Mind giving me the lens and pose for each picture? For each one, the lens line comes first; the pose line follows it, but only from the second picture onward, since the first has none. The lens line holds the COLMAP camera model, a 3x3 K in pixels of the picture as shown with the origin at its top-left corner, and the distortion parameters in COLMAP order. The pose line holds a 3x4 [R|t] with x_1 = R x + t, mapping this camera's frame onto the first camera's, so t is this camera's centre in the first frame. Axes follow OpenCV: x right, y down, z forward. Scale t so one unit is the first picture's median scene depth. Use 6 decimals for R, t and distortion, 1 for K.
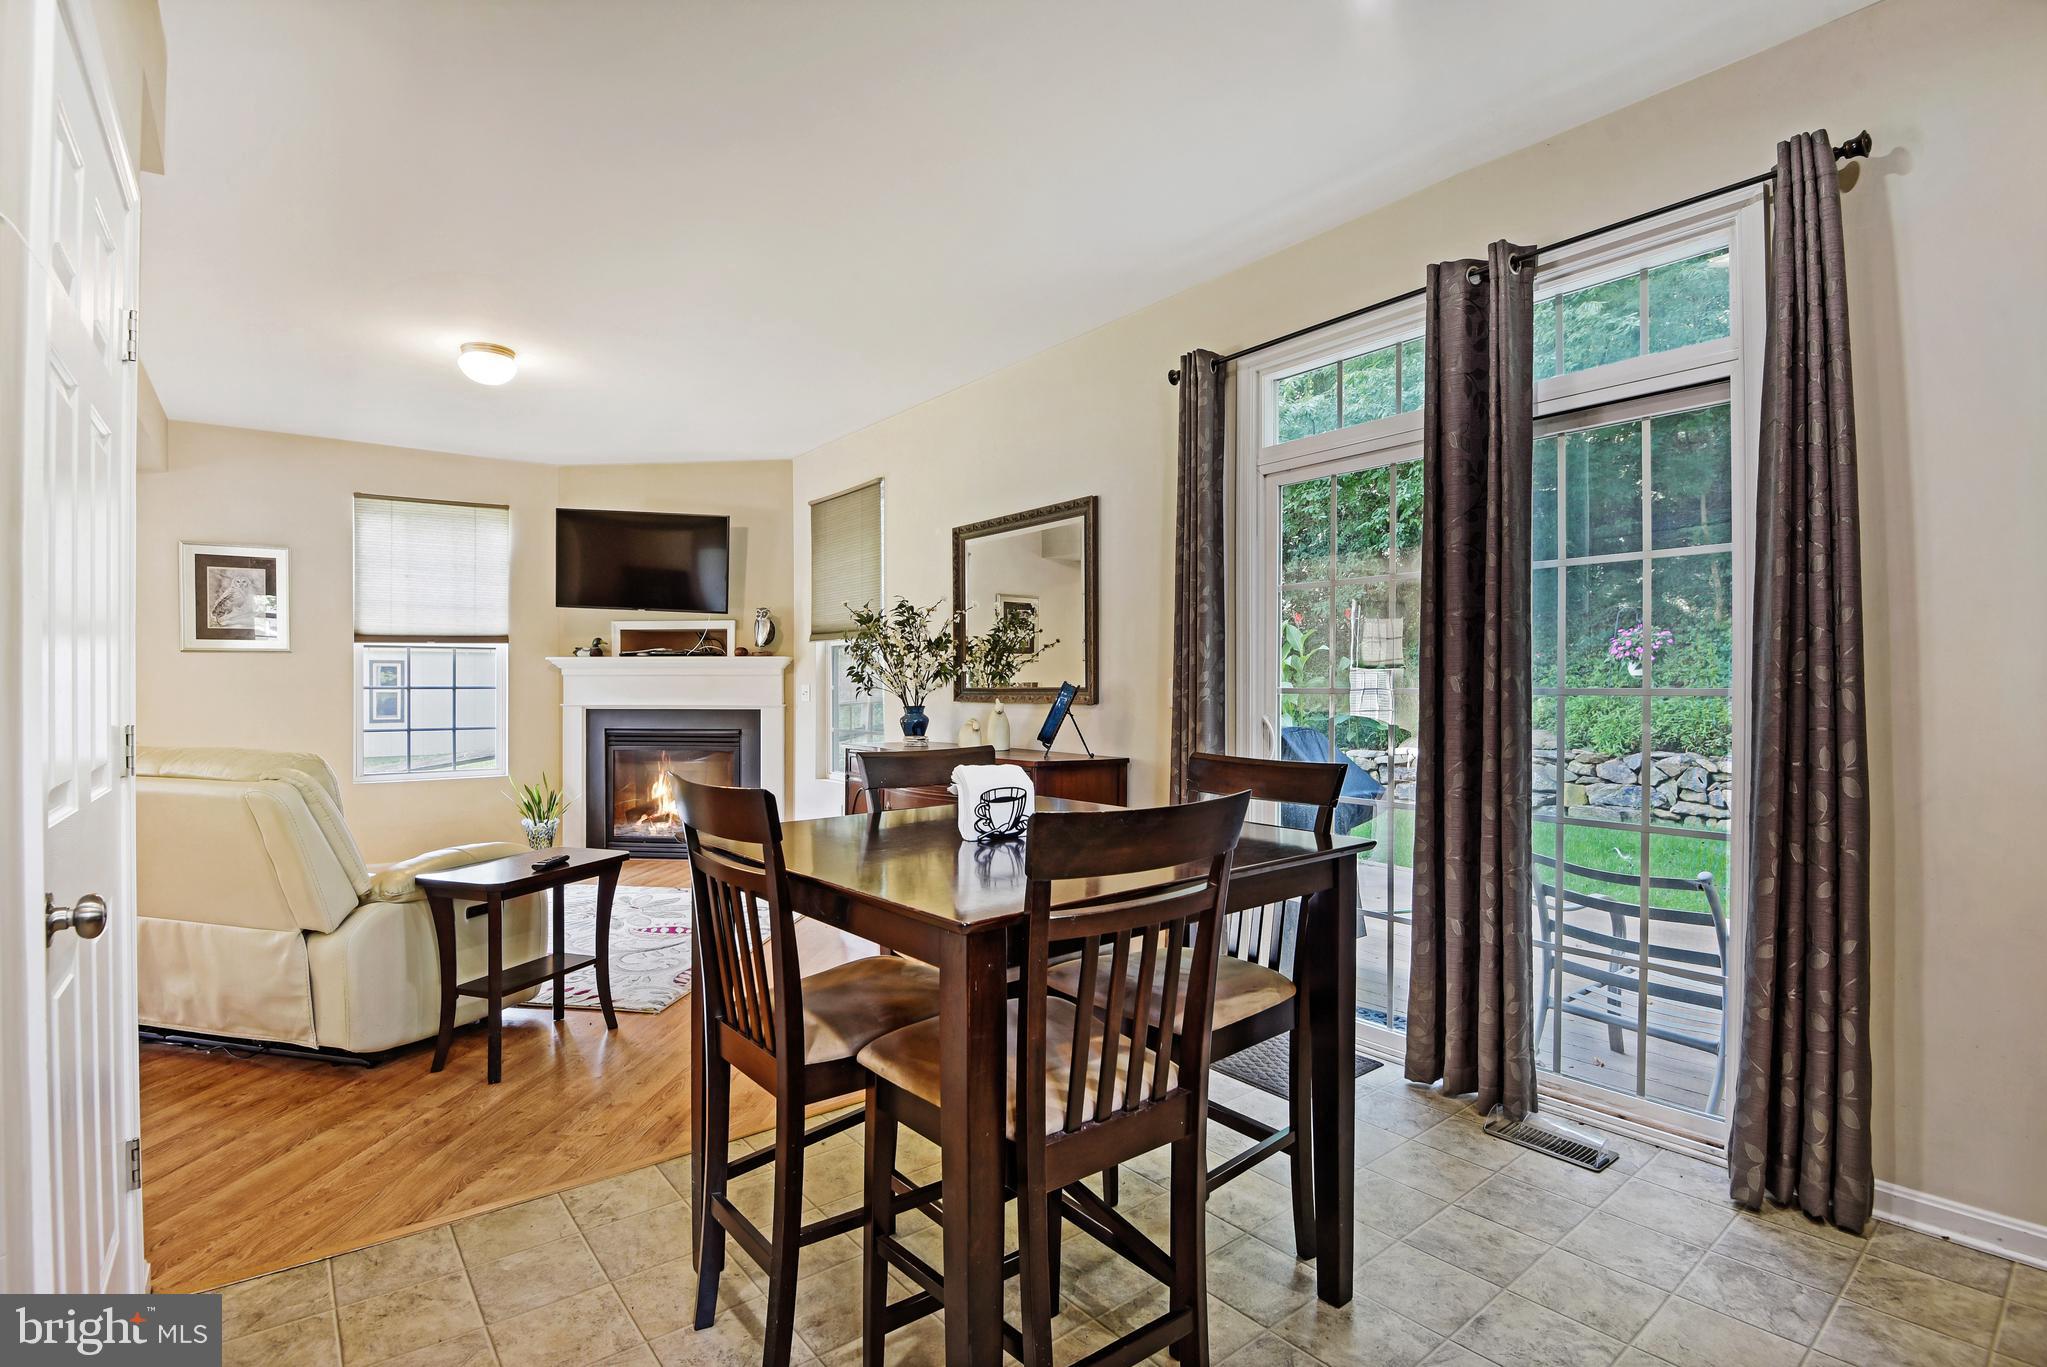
lens RADIAL K [[950.5, 0, 1023.2], [0, 950.5, 692.3], [0, 0, 1]] dist [-0.032160, -0.005929]
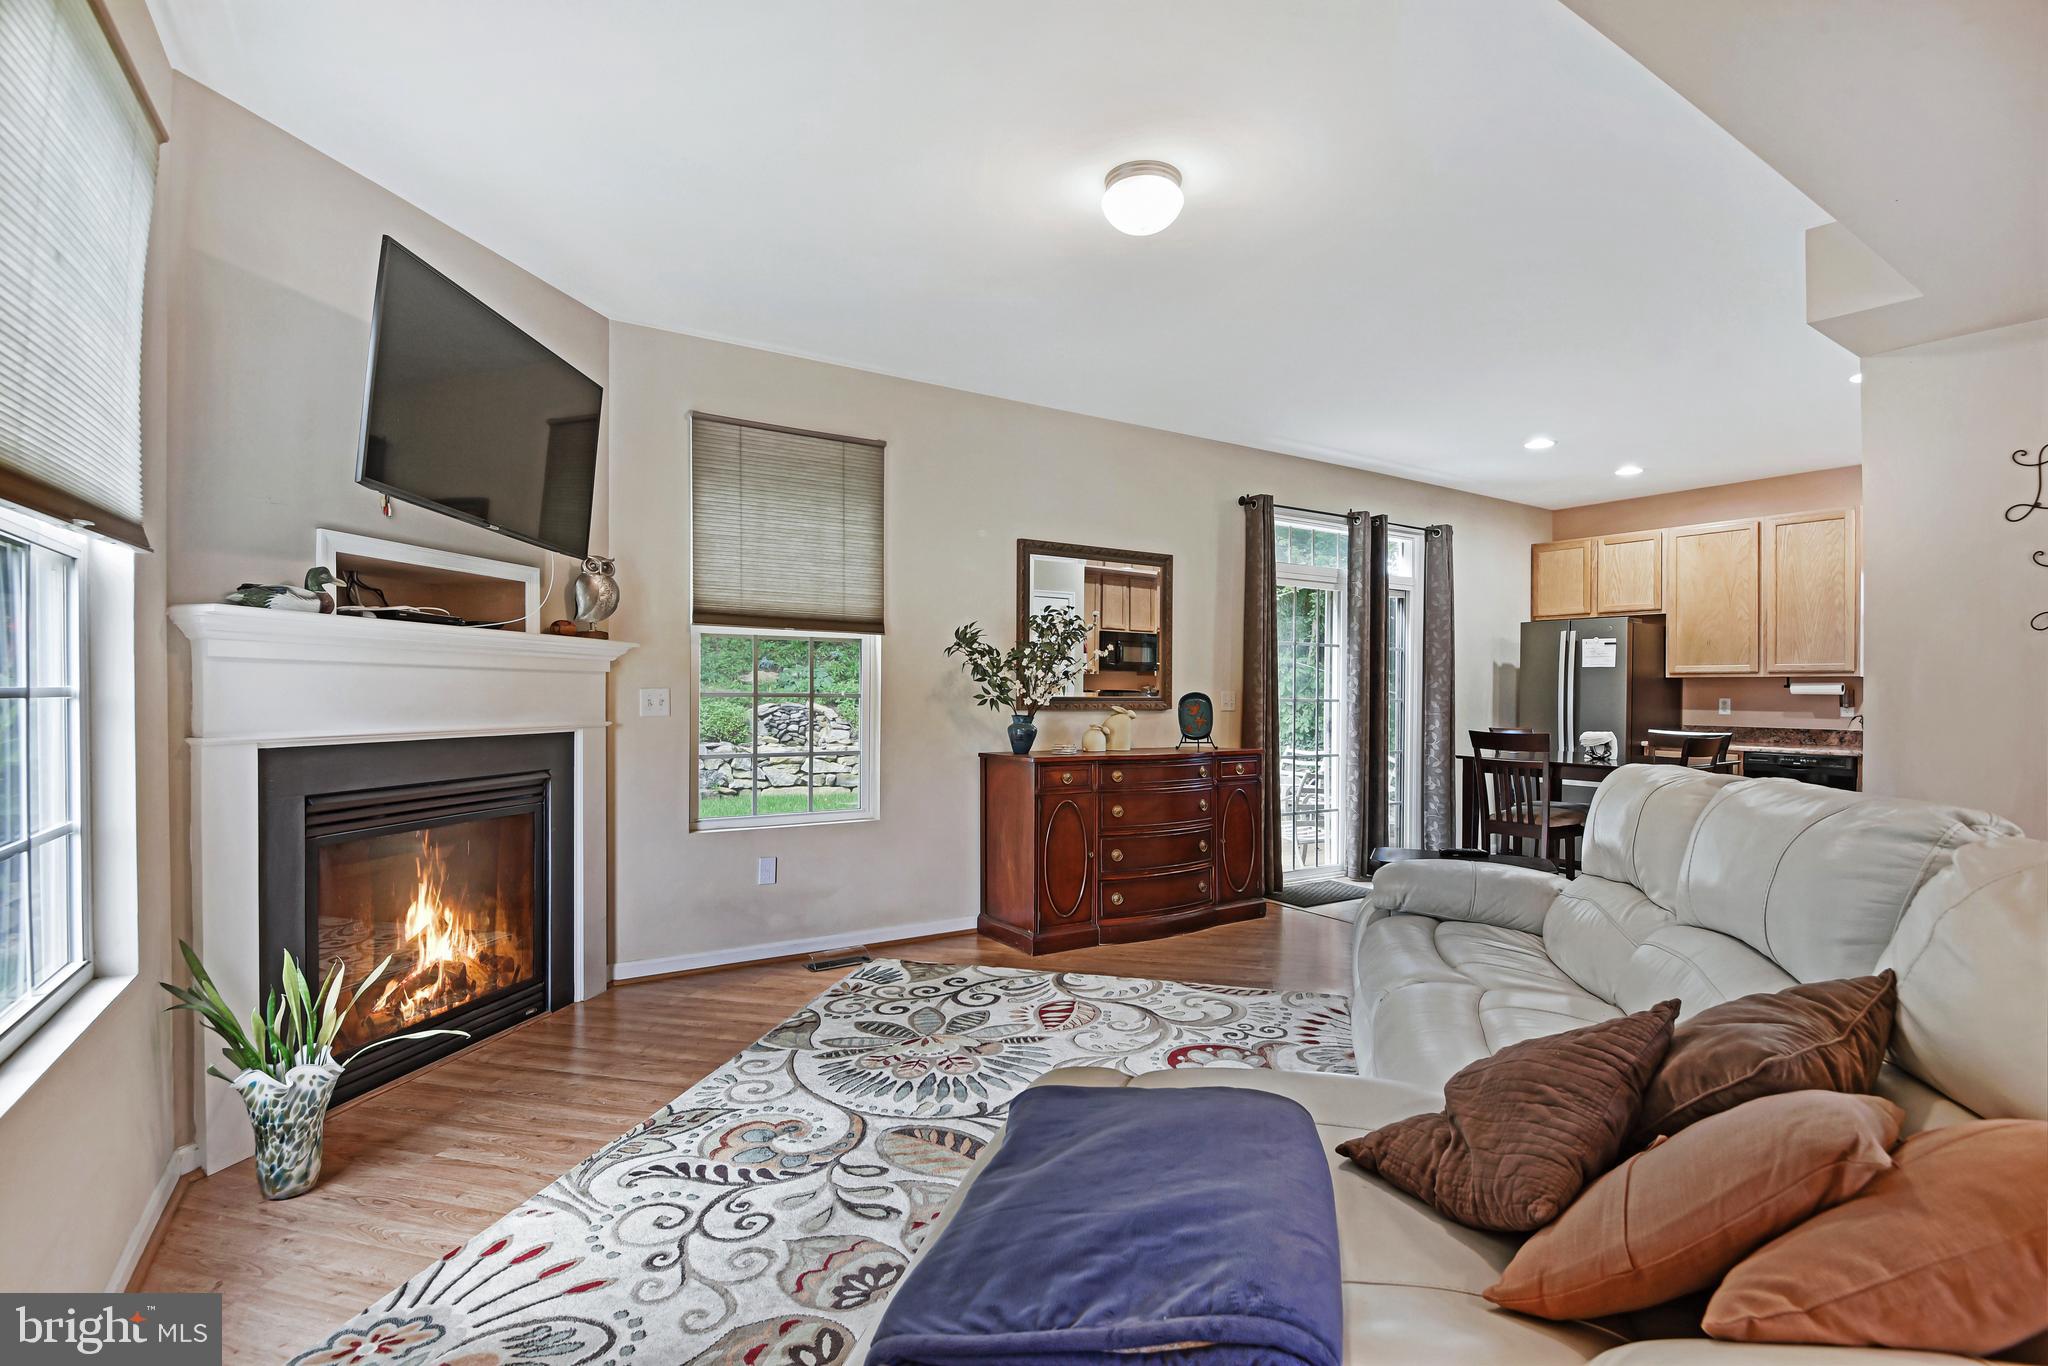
lens RADIAL K [[951.0, 0, 1024.7], [0, 951.0, 701.6], [0, 0, 1]] dist [-0.032160, -0.005929]
pose [[0.101173, -0.007416, 0.994841, -0.844427], [-0.004642, 0.999958, 0.007926, -0.005798], [-0.994858, -0.005420, 0.101135, 0.699165]]
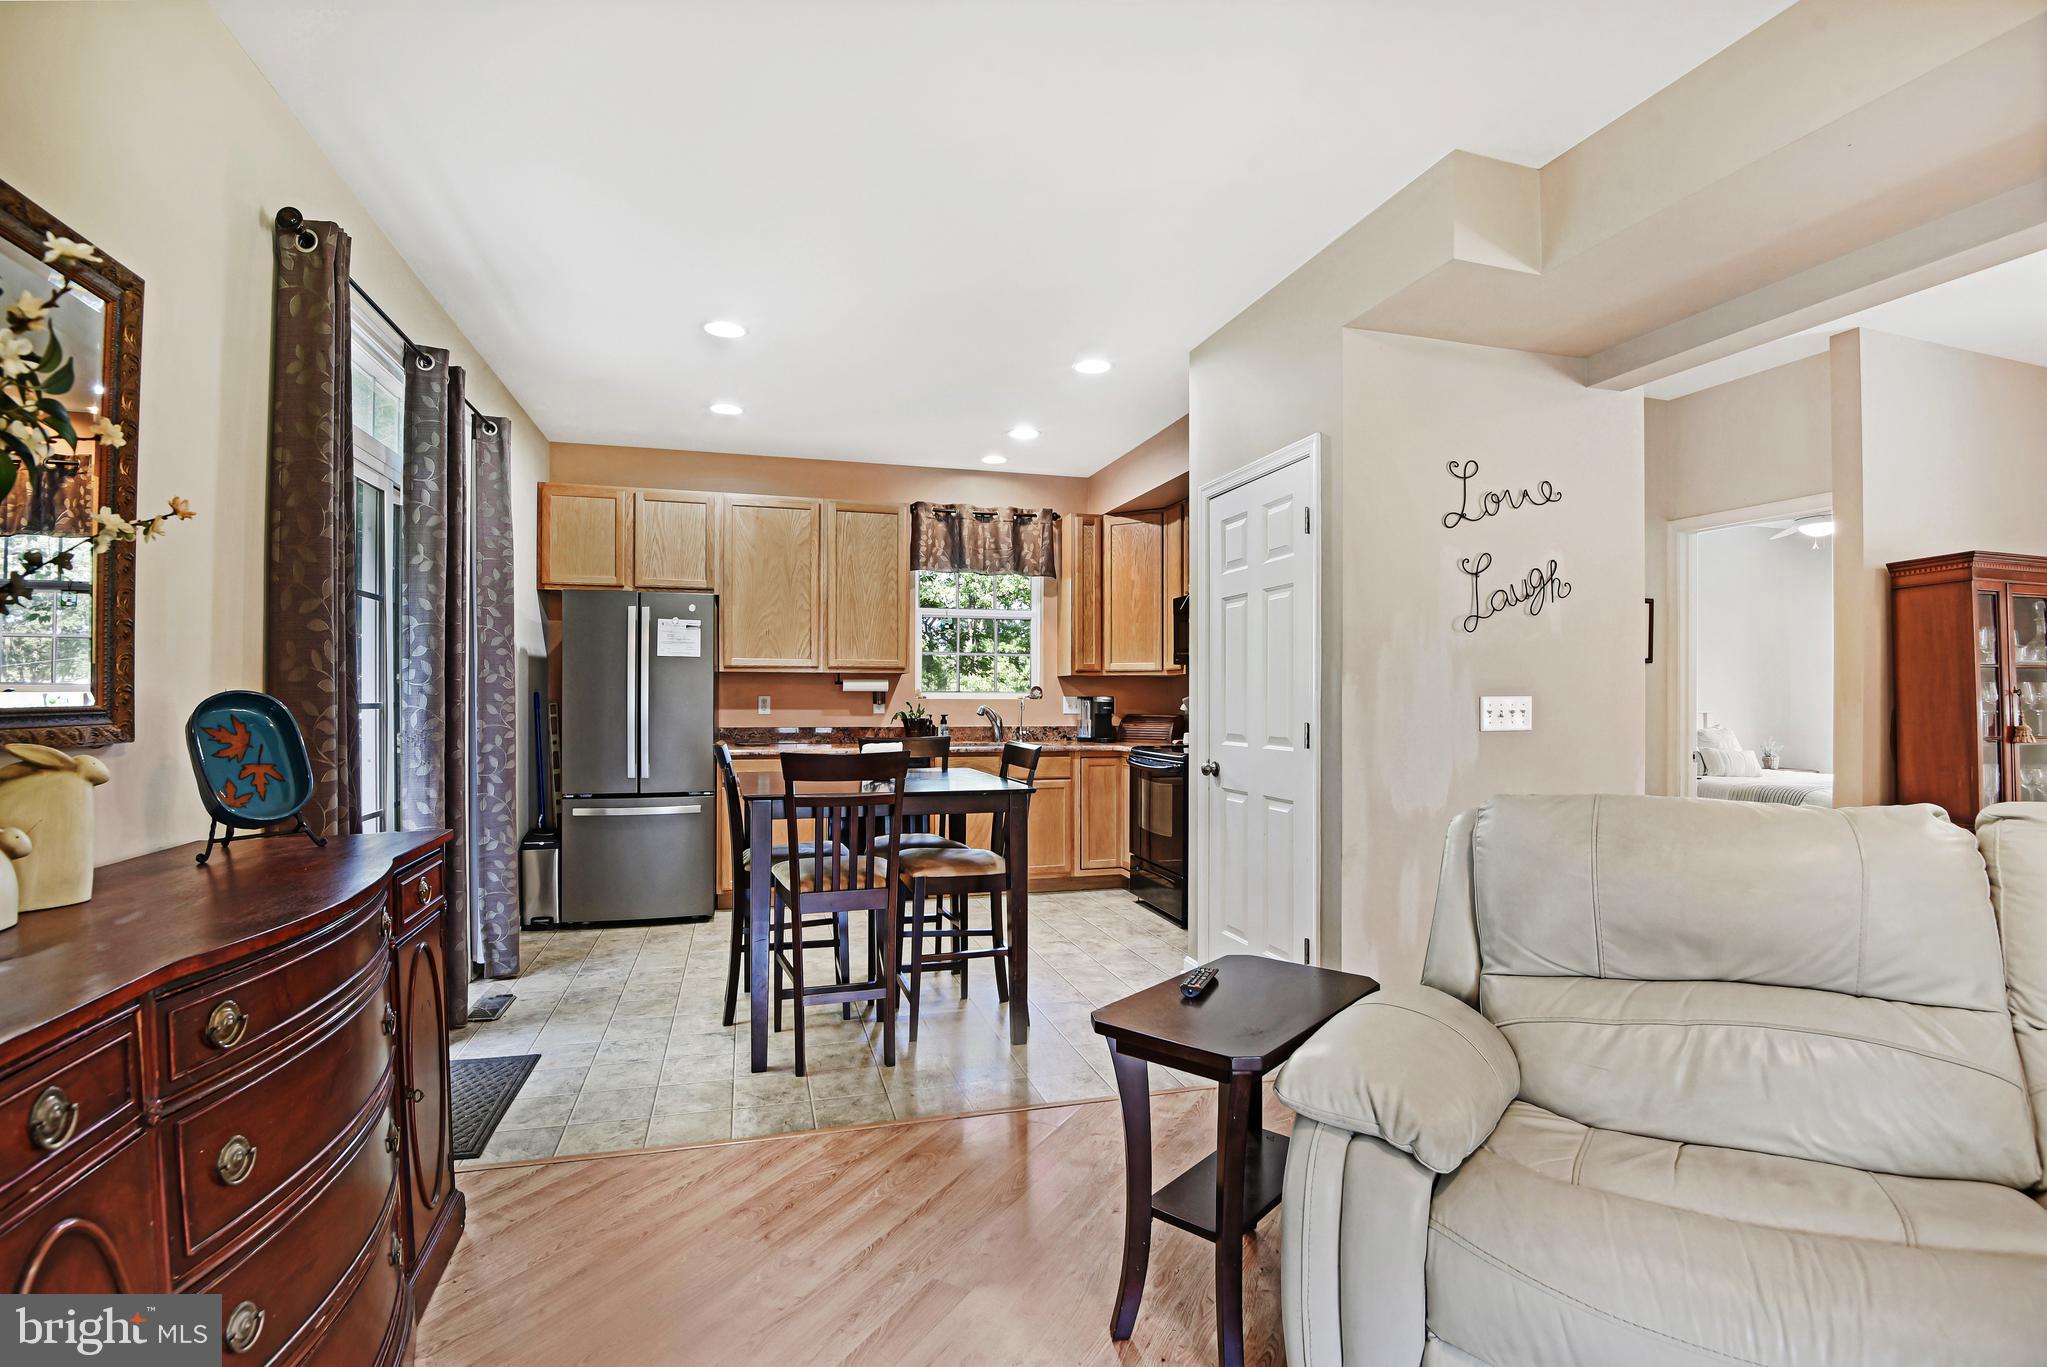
lens RADIAL K [[950.5, 0, 1014.2], [0, 950.5, 698.1], [0, 0, 1]] dist [-0.032160, -0.005929]
pose [[-0.919487, -0.001724, 0.393116, -0.312474], [0.000594, 0.999983, 0.005776, -0.008206], [-0.393119, 0.005544, -0.919471, 0.801820]]
